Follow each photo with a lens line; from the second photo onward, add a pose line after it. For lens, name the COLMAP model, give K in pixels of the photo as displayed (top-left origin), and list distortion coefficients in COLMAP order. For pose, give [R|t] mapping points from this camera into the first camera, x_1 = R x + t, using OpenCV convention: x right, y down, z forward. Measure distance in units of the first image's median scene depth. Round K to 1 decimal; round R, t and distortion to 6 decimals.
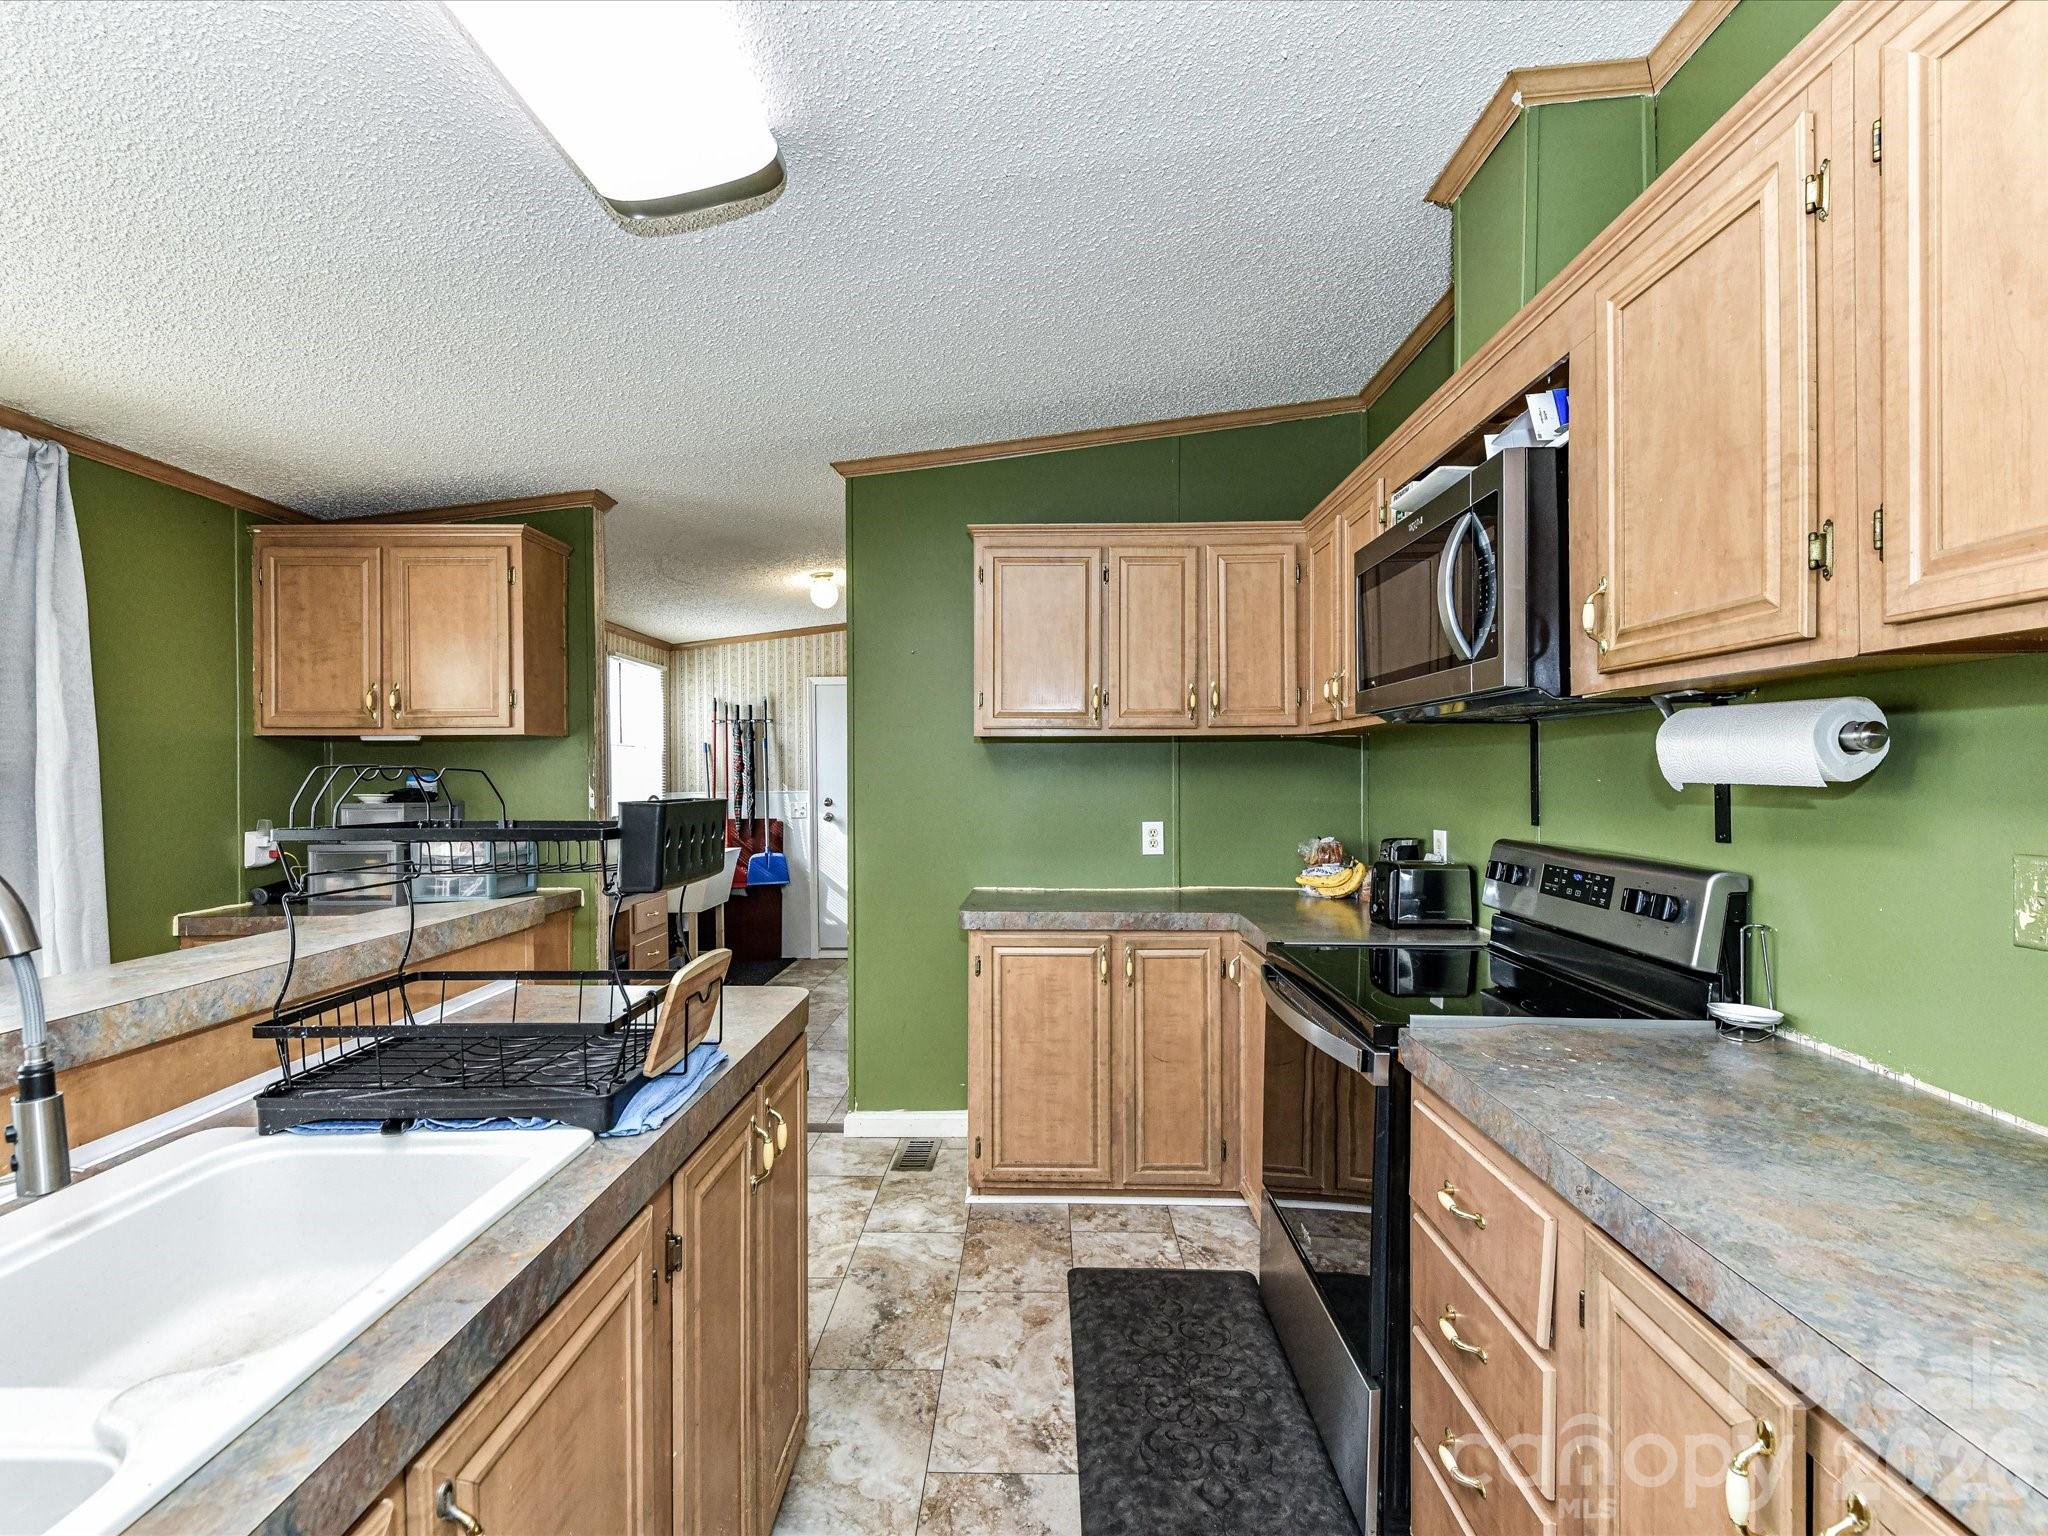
lens RADIAL K [[913.0, 0, 1023.7], [0, 913.0, 801.1], [0, 0, 1]] dist [0.001952, -0.000219]
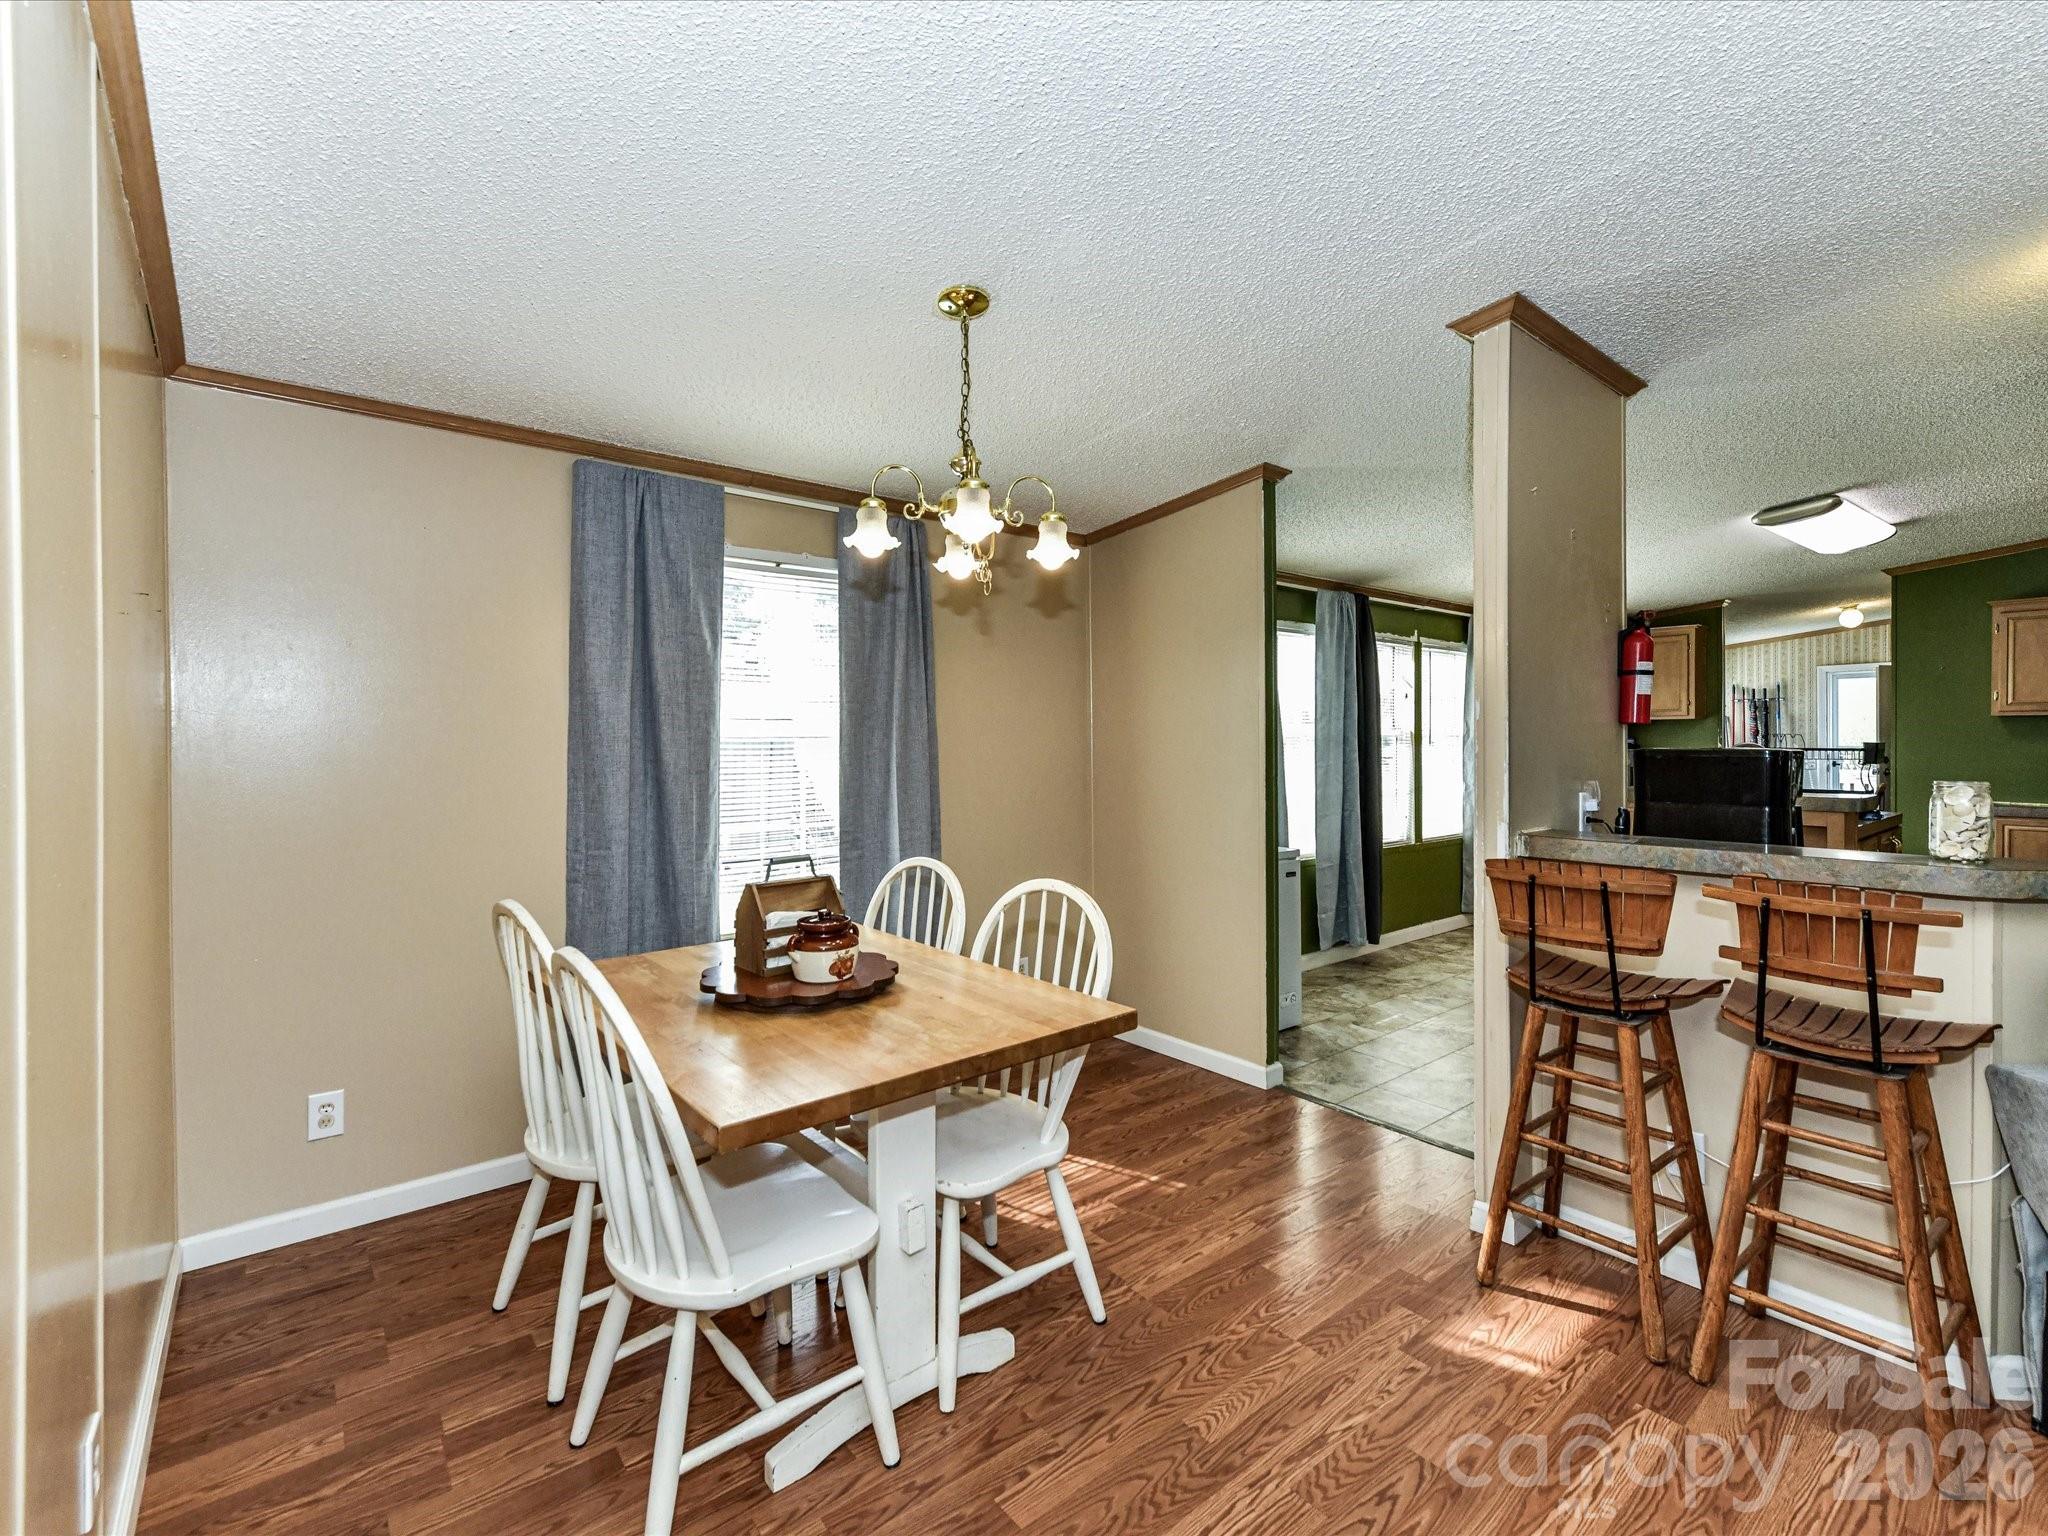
lens RADIAL K [[929.9, 0, 996.4], [0, 929.9, 749.8], [0, 0, 1]] dist [0.000457, -0.000086]
pose [[0.636042, 0.009599, -0.771595, 0.132002], [-0.023013, 0.999714, -0.006534, 0.062171], [0.771311, 0.021912, 0.636081, -1.959984]]
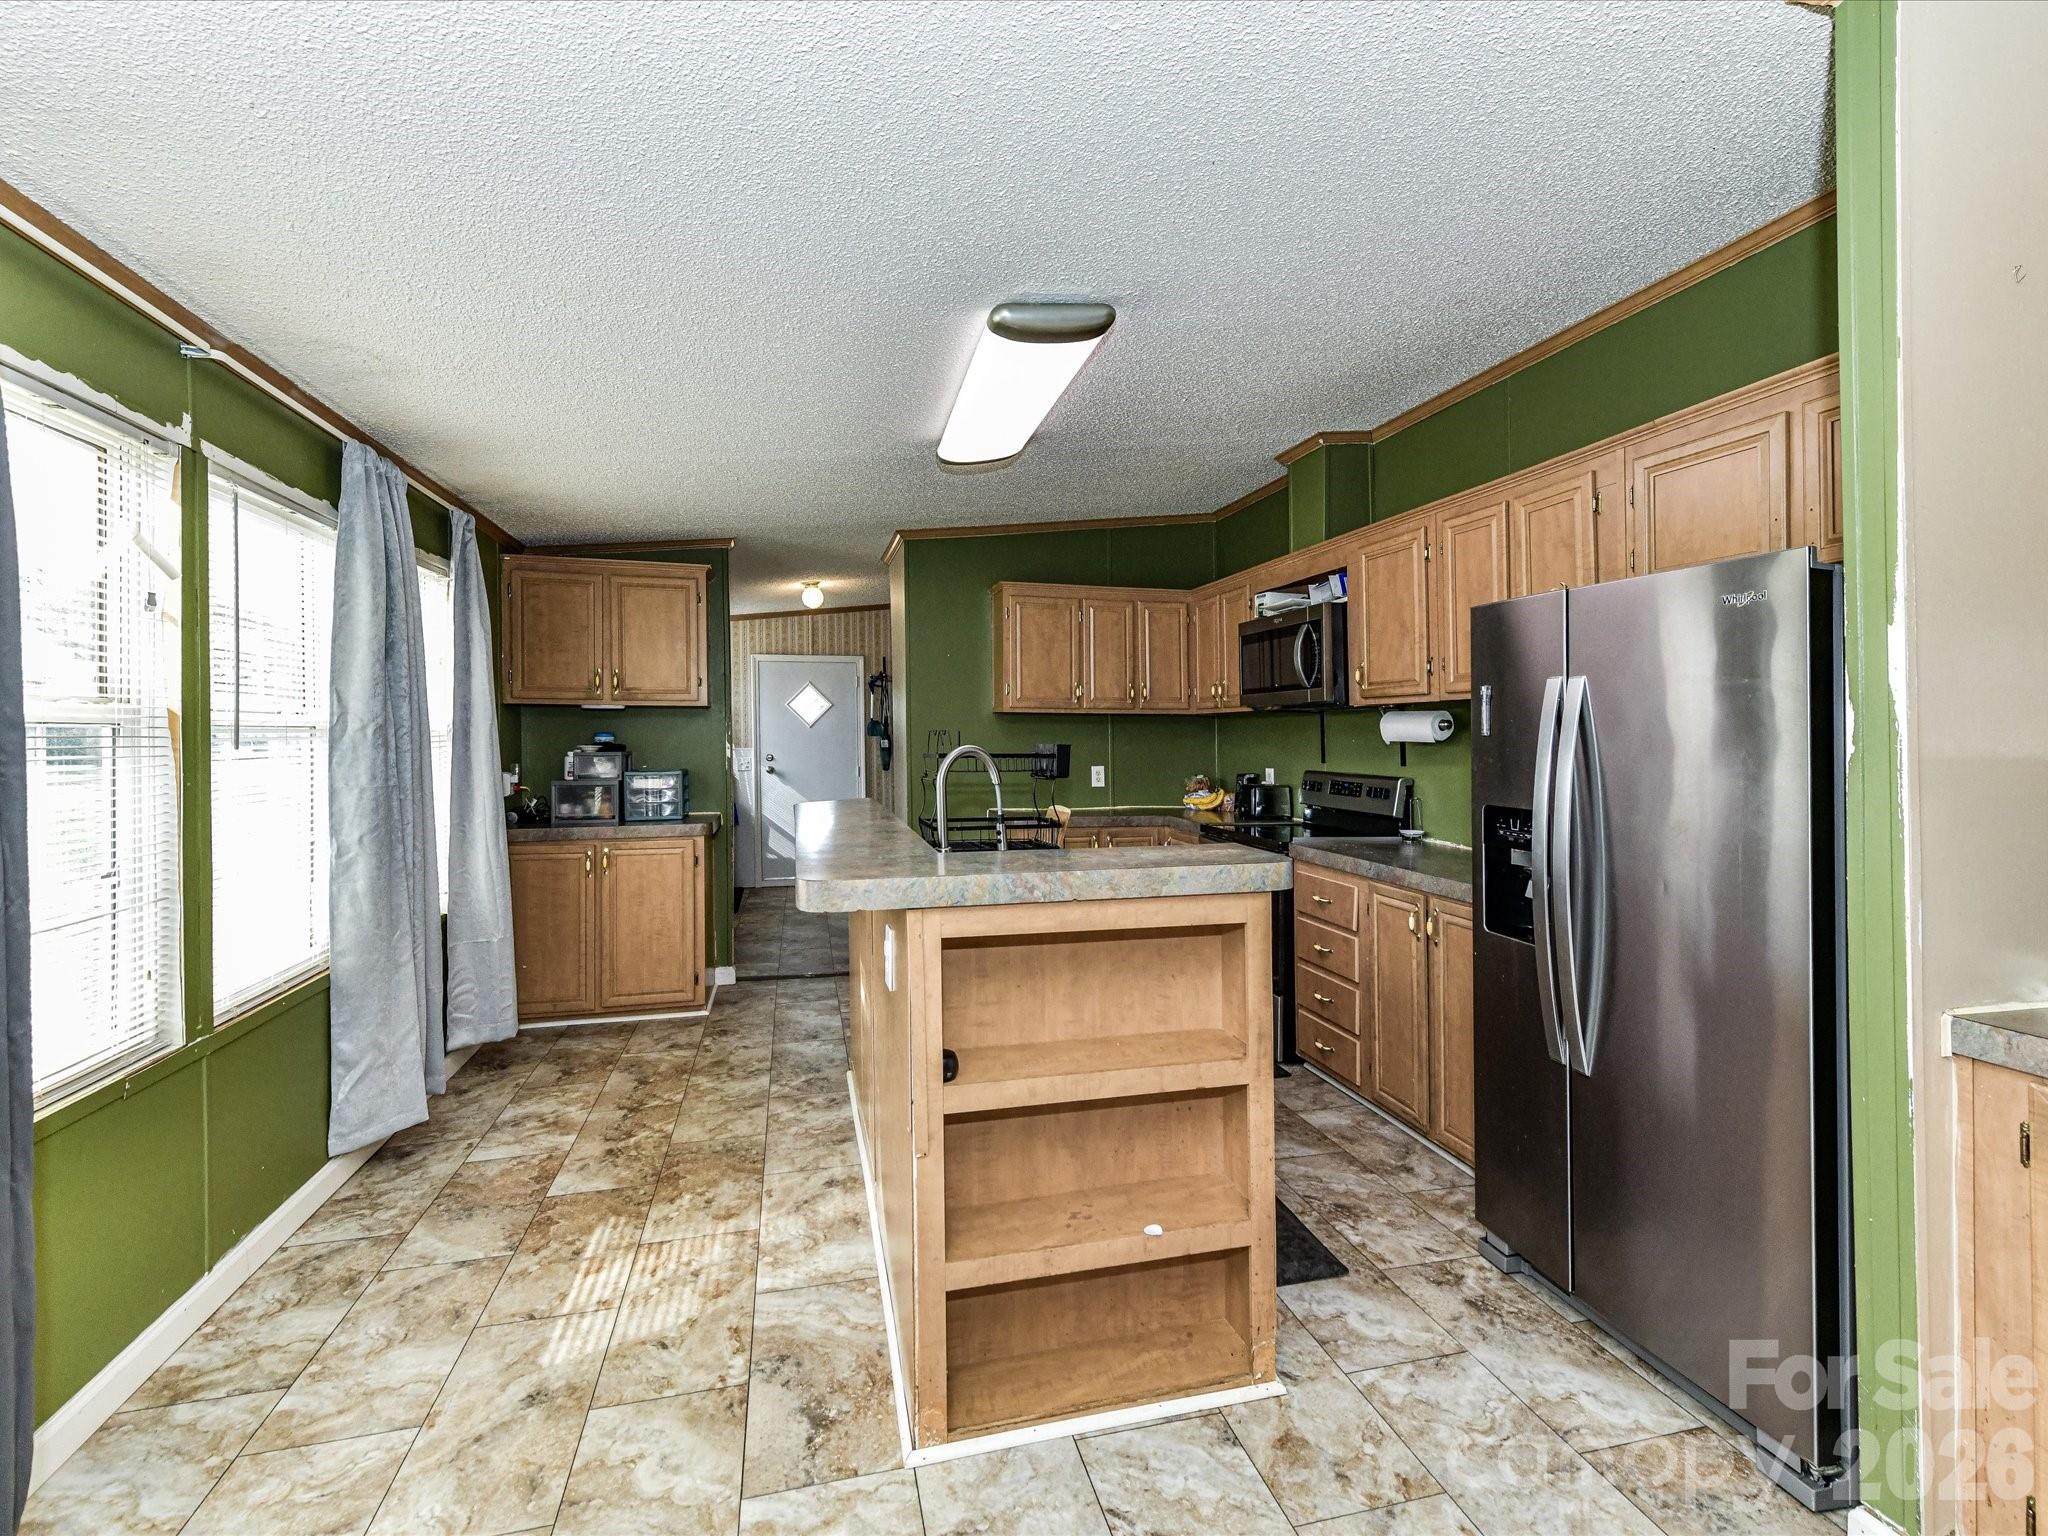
lens RADIAL K [[921.0, 0, 1024.2], [0, 921.0, 736.8], [0, 0, 1]] dist [0.003240, -0.000249]
pose [[0.964003, 0.008477, 0.265756, -0.504732], [-0.000412, 0.999538, -0.030386, 0.024822], [-0.265891, 0.029183, 0.963561, -0.643860]]
